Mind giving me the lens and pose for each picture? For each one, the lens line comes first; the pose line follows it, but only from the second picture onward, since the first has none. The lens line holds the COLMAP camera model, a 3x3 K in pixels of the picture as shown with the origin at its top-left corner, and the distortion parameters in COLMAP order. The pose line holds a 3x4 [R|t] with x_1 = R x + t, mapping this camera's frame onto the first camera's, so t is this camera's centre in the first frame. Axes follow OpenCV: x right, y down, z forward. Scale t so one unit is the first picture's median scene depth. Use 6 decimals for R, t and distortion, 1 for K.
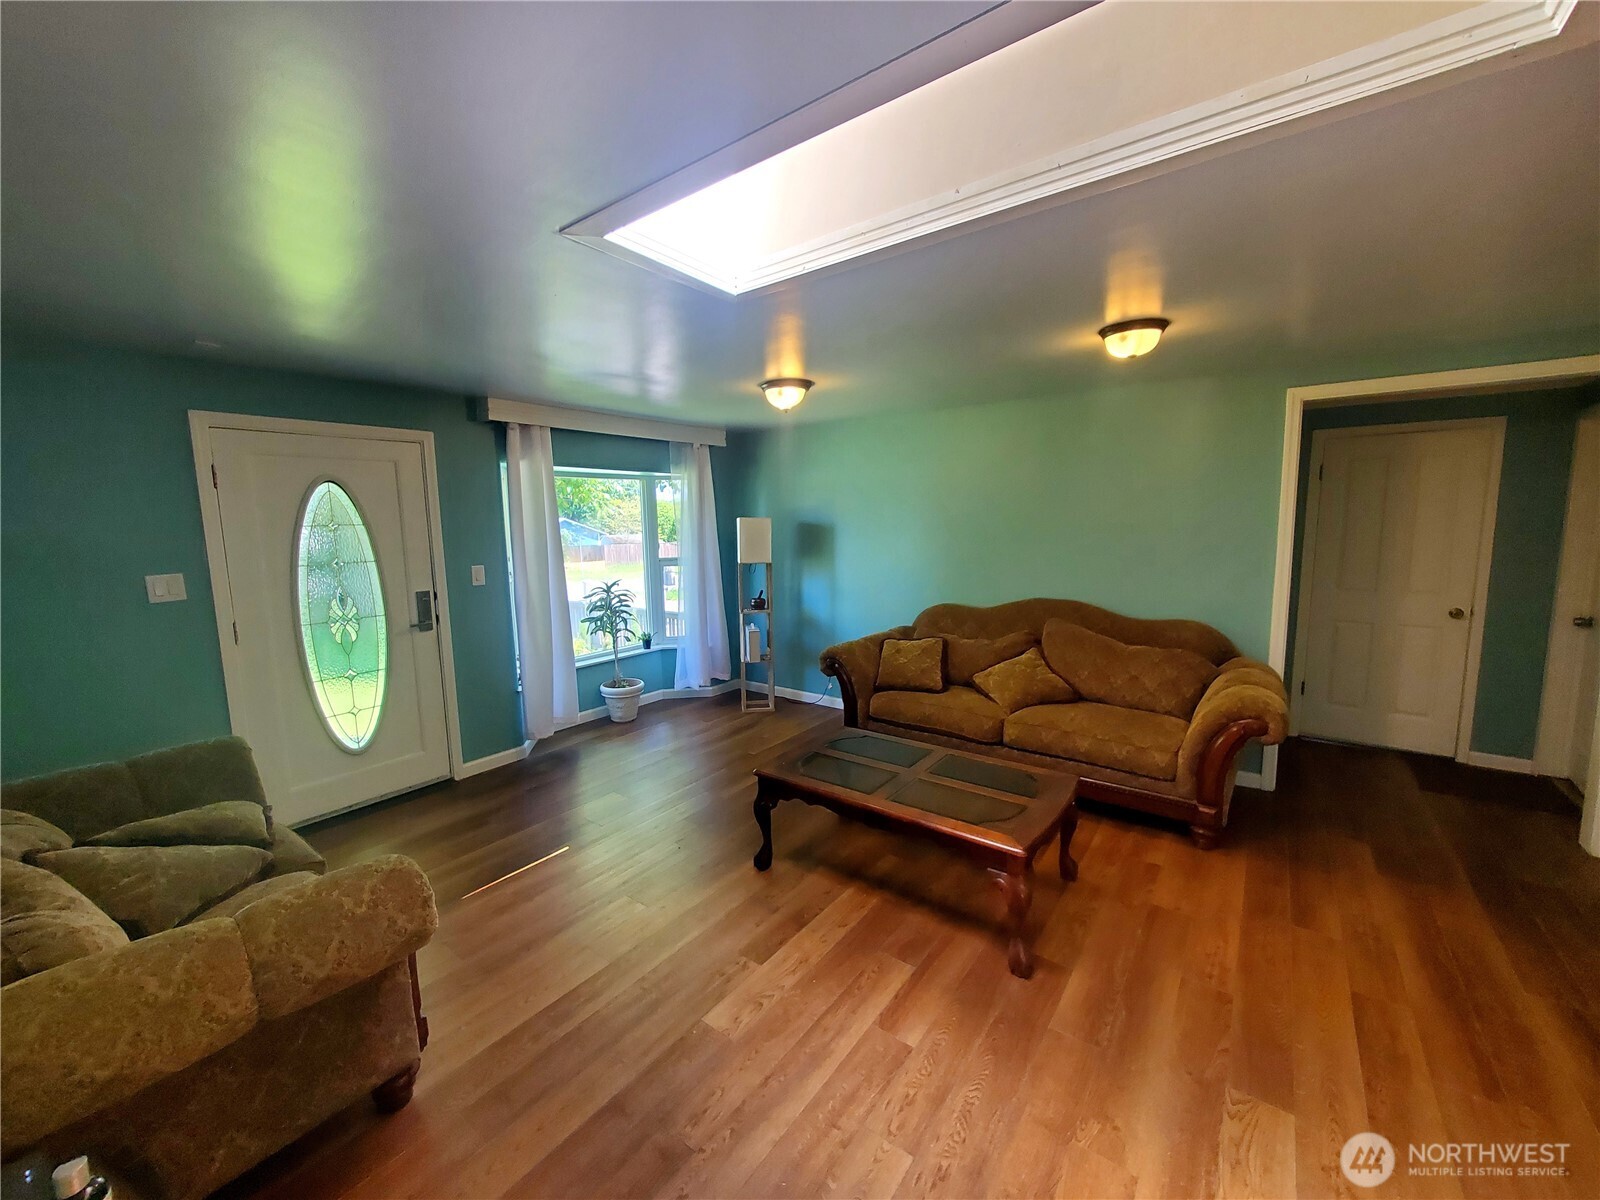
lens RADIAL K [[625.4, 0, 792.5], [0, 625.4, 600.8], [0, 0, 1]] dist [-0.003381, -0.000075]
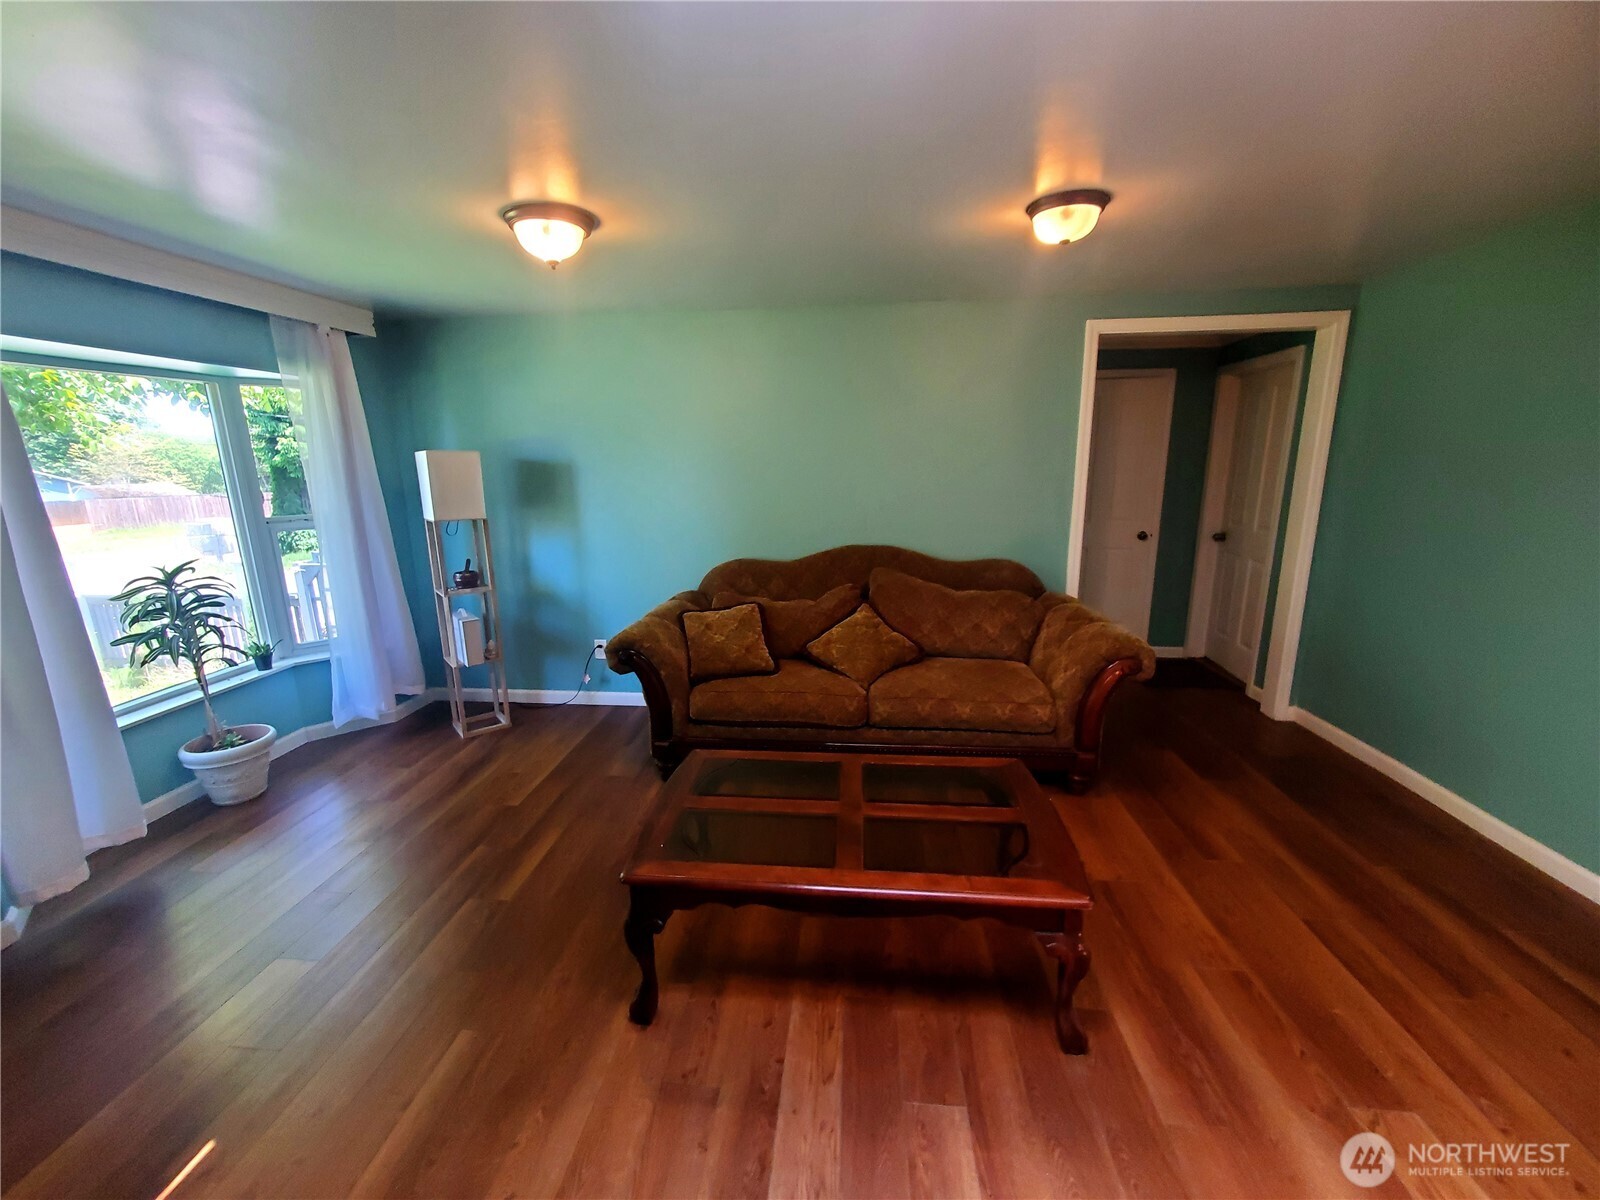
lens RADIAL K [[625.4, 0, 792.5], [0, 625.4, 600.8], [0, 0, 1]] dist [-0.003381, -0.000075]
pose [[0.850360, -0.112426, 0.514052, -0.113326], [0.066551, 0.992043, 0.106875, -0.022120], [-0.521977, -0.056671, 0.851075, 0.246466]]
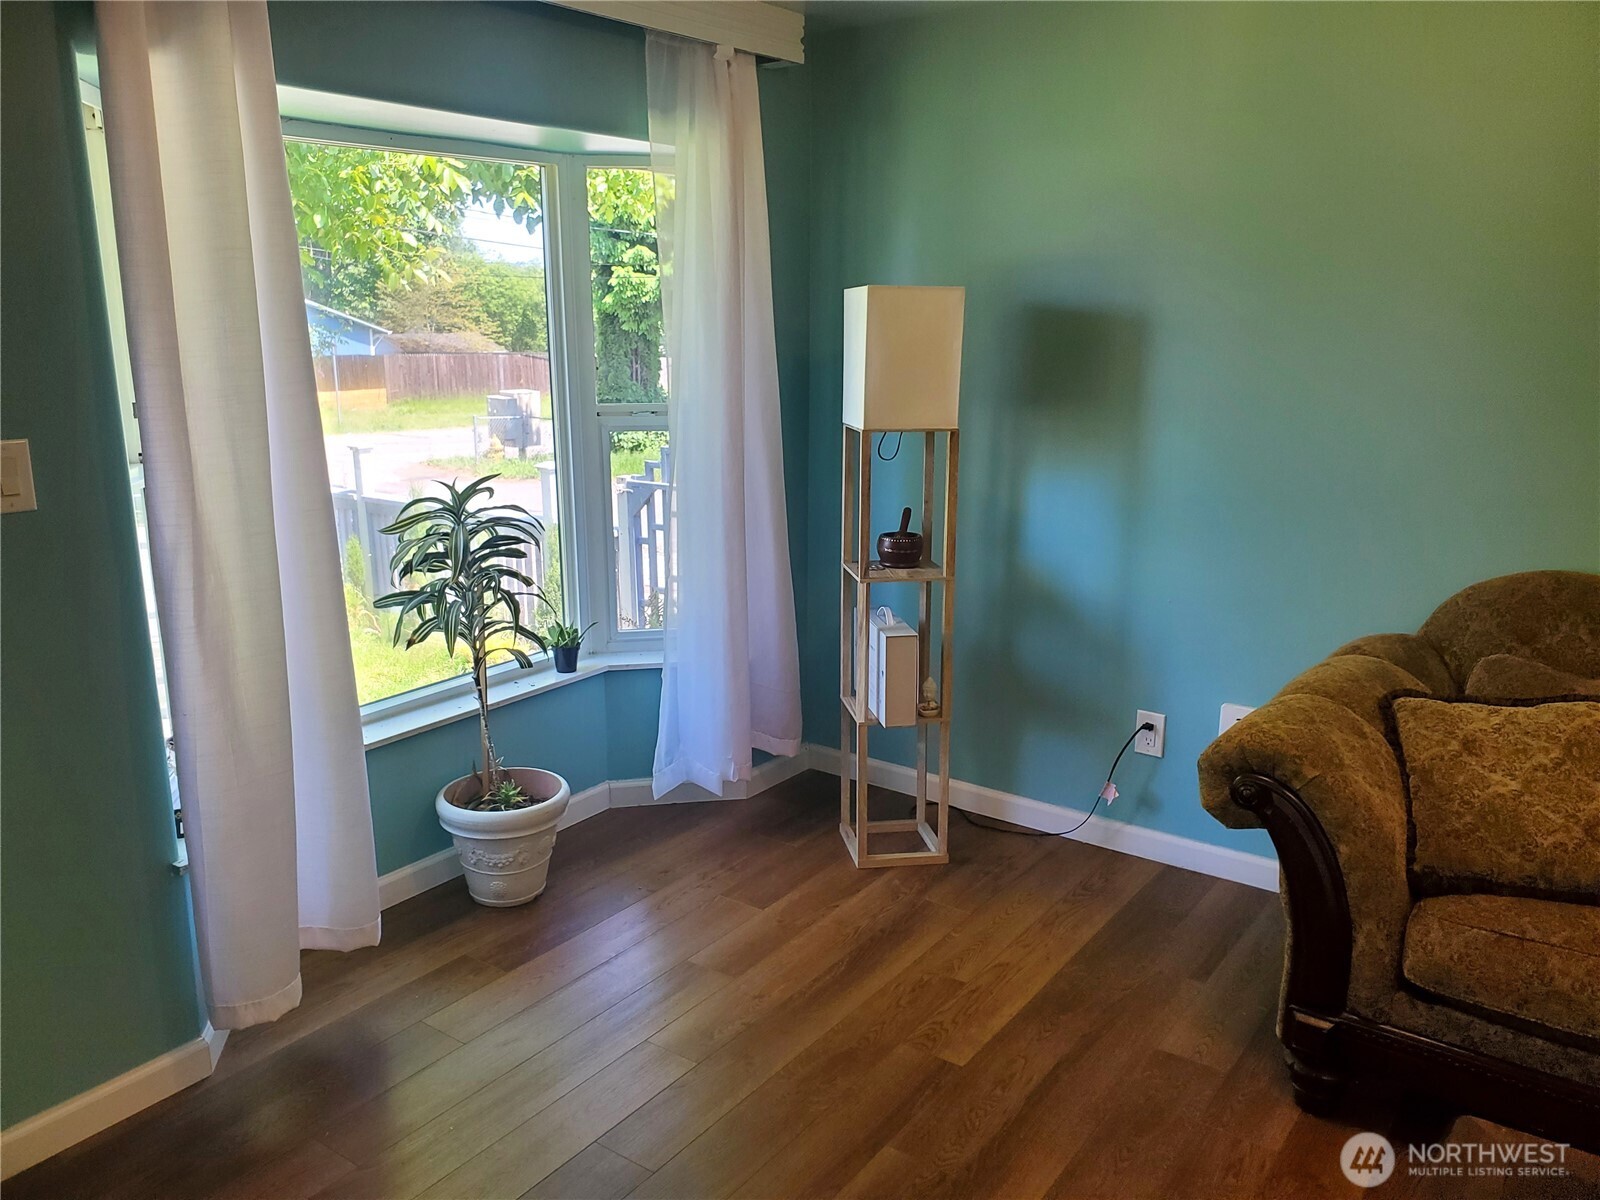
lens RADIAL K [[1228.9, 0, 800.0], [0, 1228.9, 600.0], [0, 0, 1]] dist [0.089553, -0.170468]
pose [[0.999537, 0.007375, 0.029523, -0.138846], [-0.010356, 0.994718, 0.102122, -0.037364], [-0.028614, -0.102380, 0.994334, 0.359812]]
